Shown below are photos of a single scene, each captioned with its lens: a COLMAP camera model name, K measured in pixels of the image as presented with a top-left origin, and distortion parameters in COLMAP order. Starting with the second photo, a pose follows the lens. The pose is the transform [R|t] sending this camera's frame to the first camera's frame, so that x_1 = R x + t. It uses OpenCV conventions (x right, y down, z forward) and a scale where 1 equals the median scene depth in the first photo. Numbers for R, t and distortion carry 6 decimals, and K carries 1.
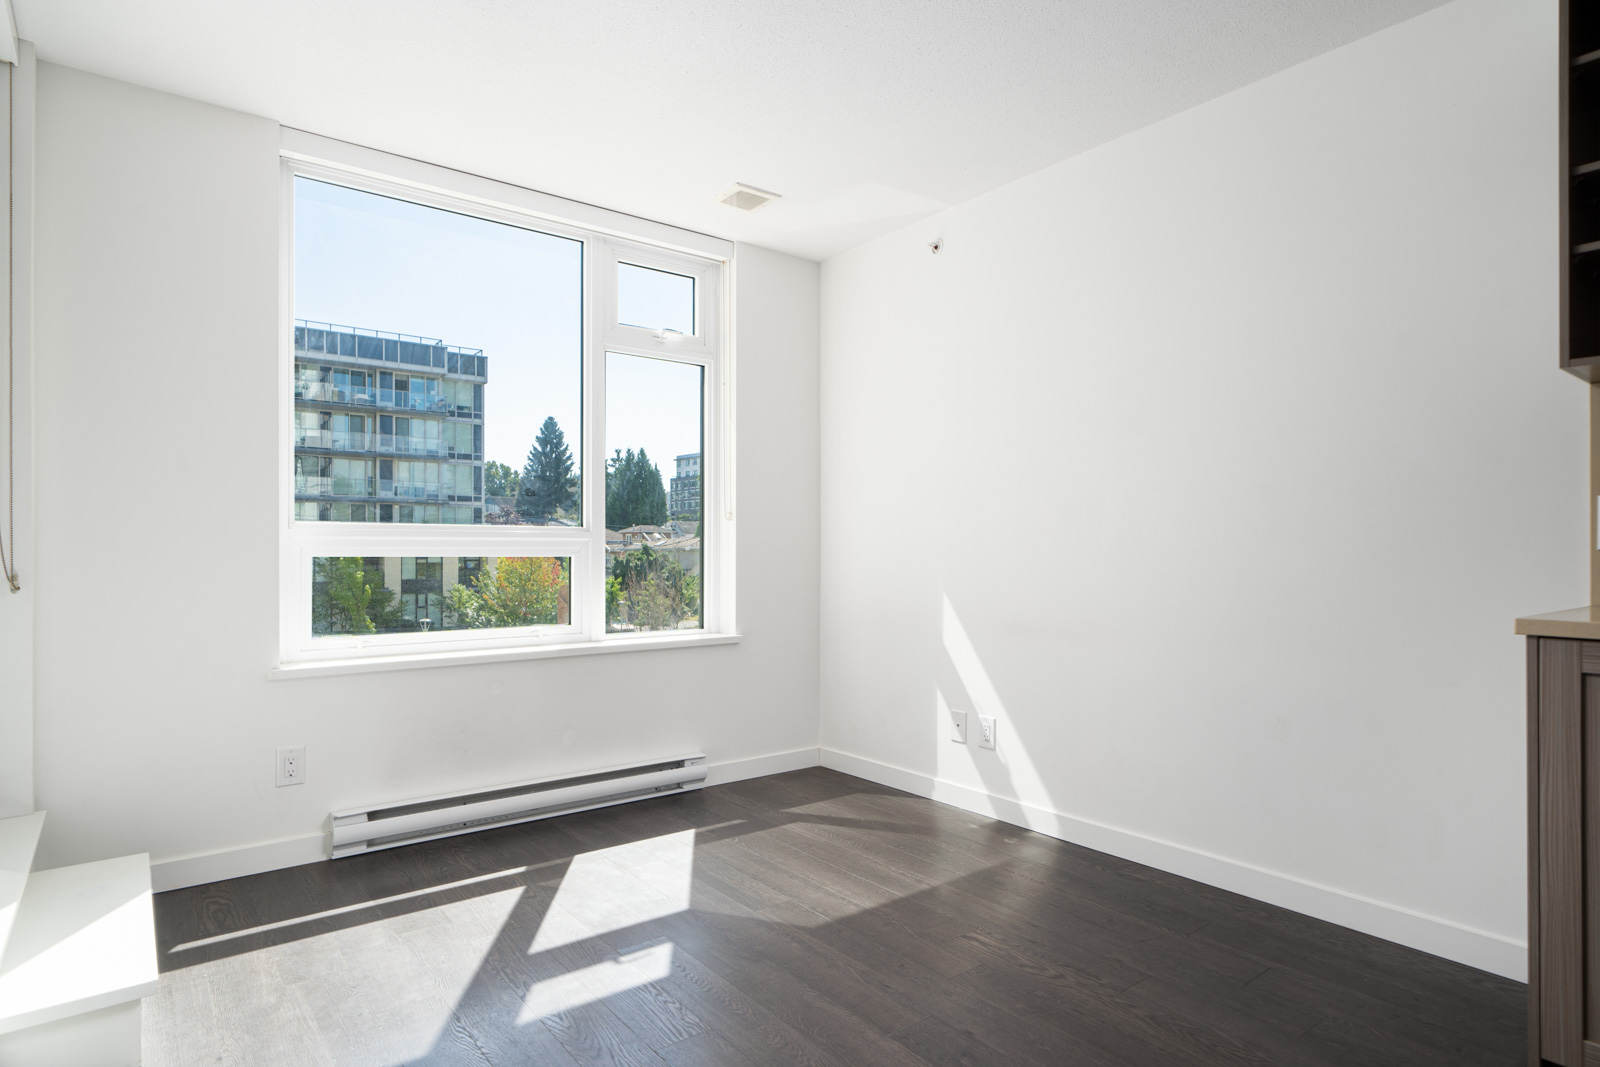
lens RADIAL K [[865.8, 0, 747.5], [0, 865.8, 547.7], [0, 0, 1]] dist [0.002020, 0.001987]
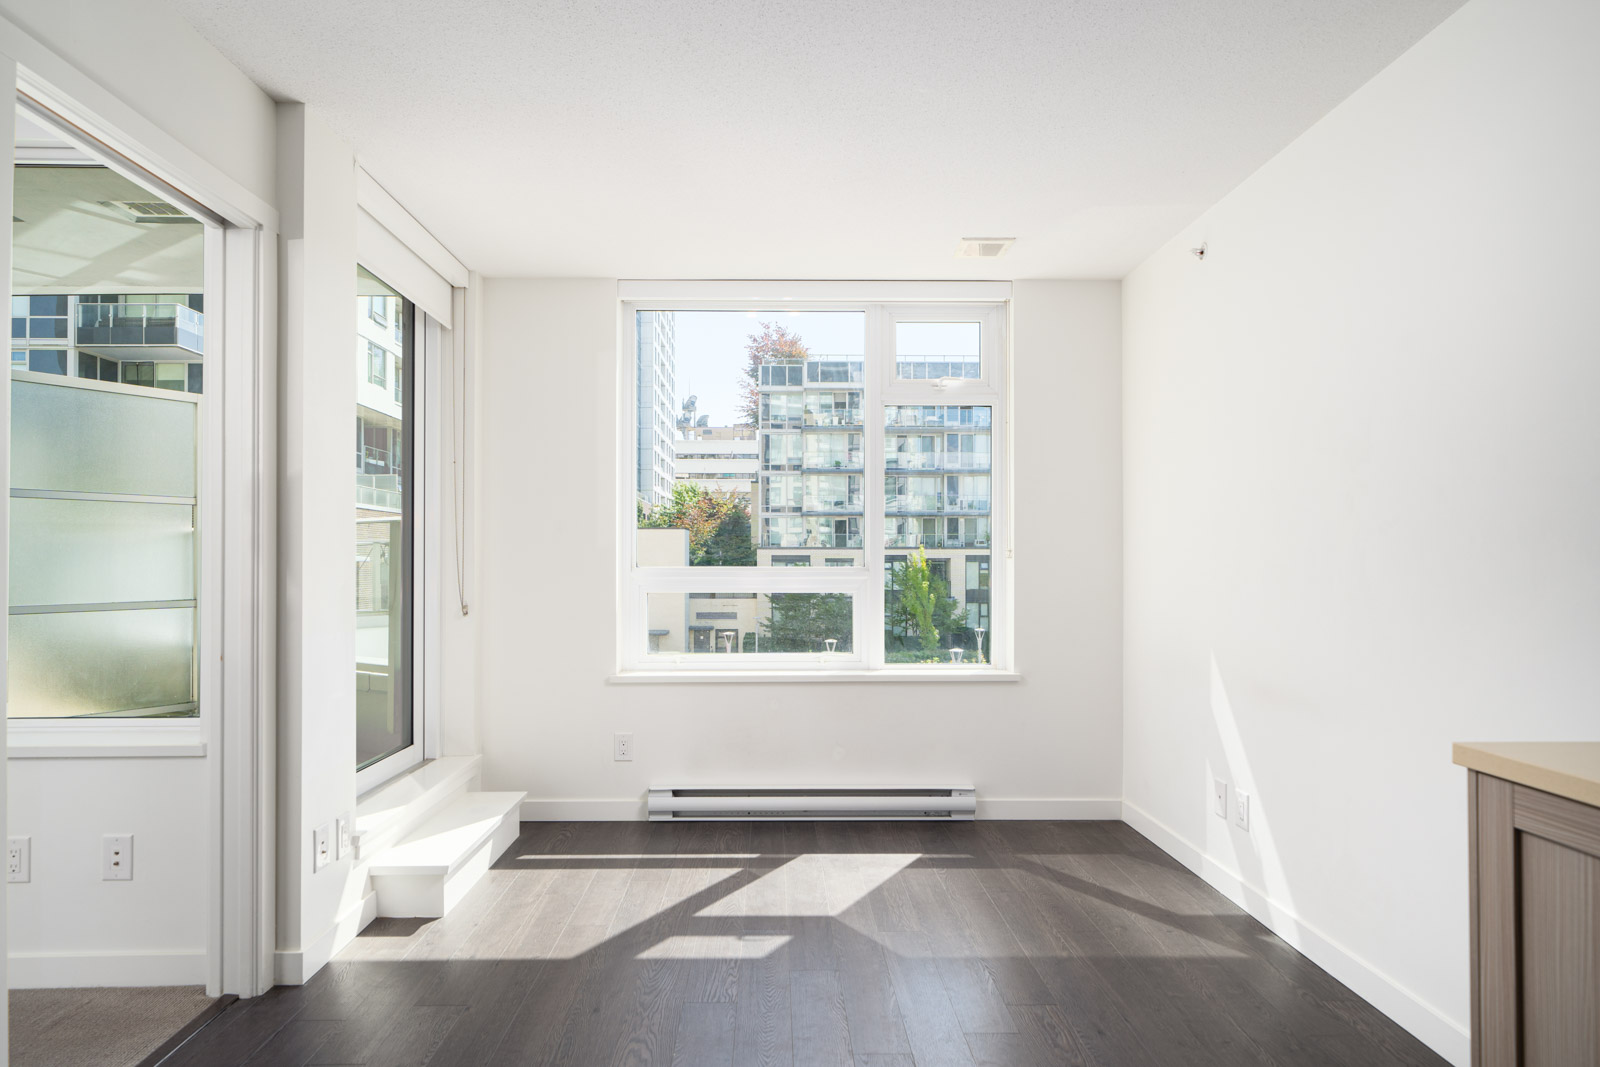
lens RADIAL K [[865.8, 0, 766.9], [0, 865.8, 565.1], [0, 0, 1]] dist [0.002020, 0.001987]
pose [[0.814875, 0.005142, -0.579613, 0.319502], [0.000180, 0.999958, 0.009125, -0.033743], [0.579636, -0.007540, 0.814840, 0.015114]]
